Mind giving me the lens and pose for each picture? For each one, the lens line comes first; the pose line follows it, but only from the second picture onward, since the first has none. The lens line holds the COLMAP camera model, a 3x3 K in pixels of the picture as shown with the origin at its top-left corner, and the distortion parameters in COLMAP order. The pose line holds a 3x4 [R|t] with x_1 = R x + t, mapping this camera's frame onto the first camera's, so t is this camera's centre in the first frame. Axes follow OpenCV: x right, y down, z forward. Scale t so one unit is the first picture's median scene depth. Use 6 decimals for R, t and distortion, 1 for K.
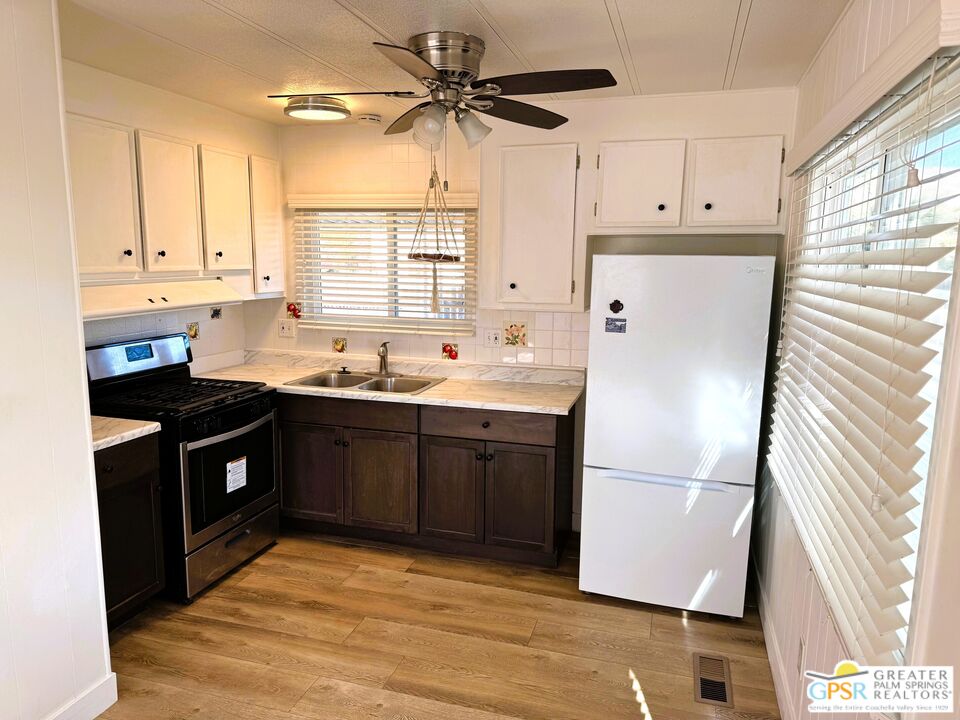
lens RADIAL K [[680.3, 0, 475.6], [0, 680.3, 363.6], [0, 0, 1]] dist [0.059128, -0.073161]
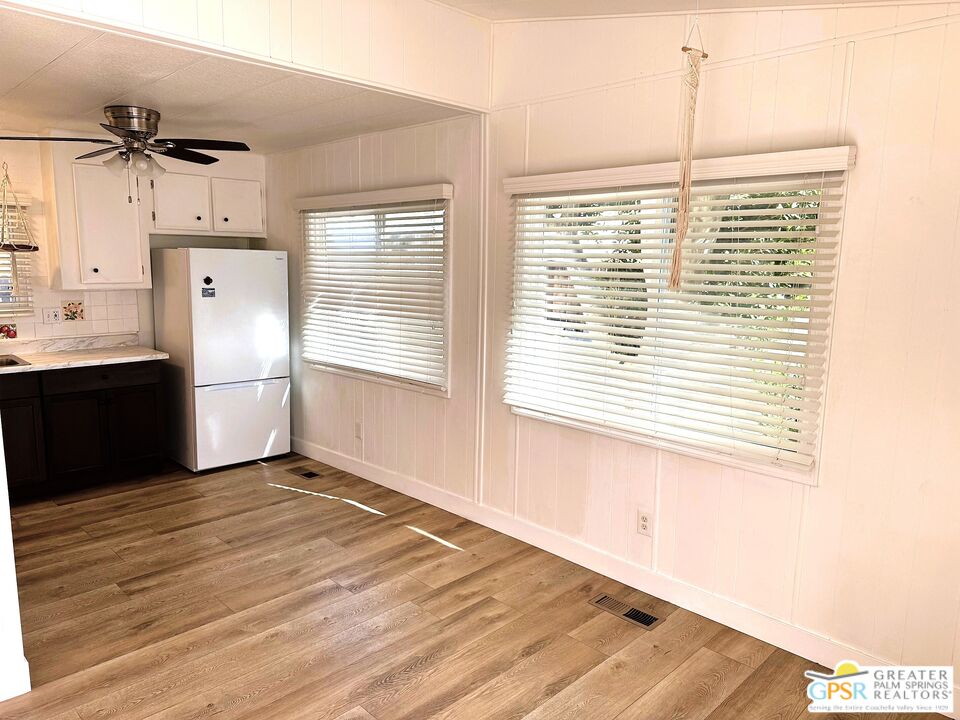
lens RADIAL K [[680.3, 0, 473.5], [0, 680.3, 365.1], [0, 0, 1]] dist [0.059128, -0.073161]
pose [[0.474722, -0.138682, 0.869141, -0.805273], [0.131665, 0.987586, 0.085666, 0.049029], [-0.870232, 0.073768, 0.487088, -0.271988]]
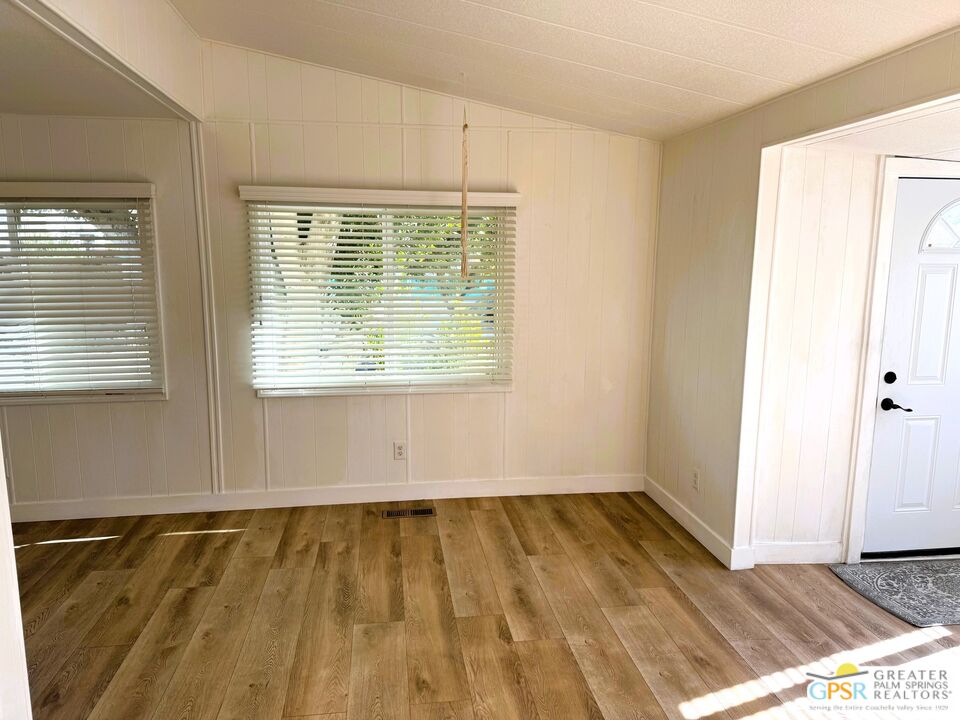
lens RADIAL K [[680.3, 0, 488.7], [0, 680.3, 361.5], [0, 0, 1]] dist [0.059128, -0.073161]
pose [[-0.438724, -0.142759, 0.887210, -1.094519], [0.139009, 0.964634, 0.223958, -0.051739], [-0.887805, 0.221586, -0.403364, 0.333063]]
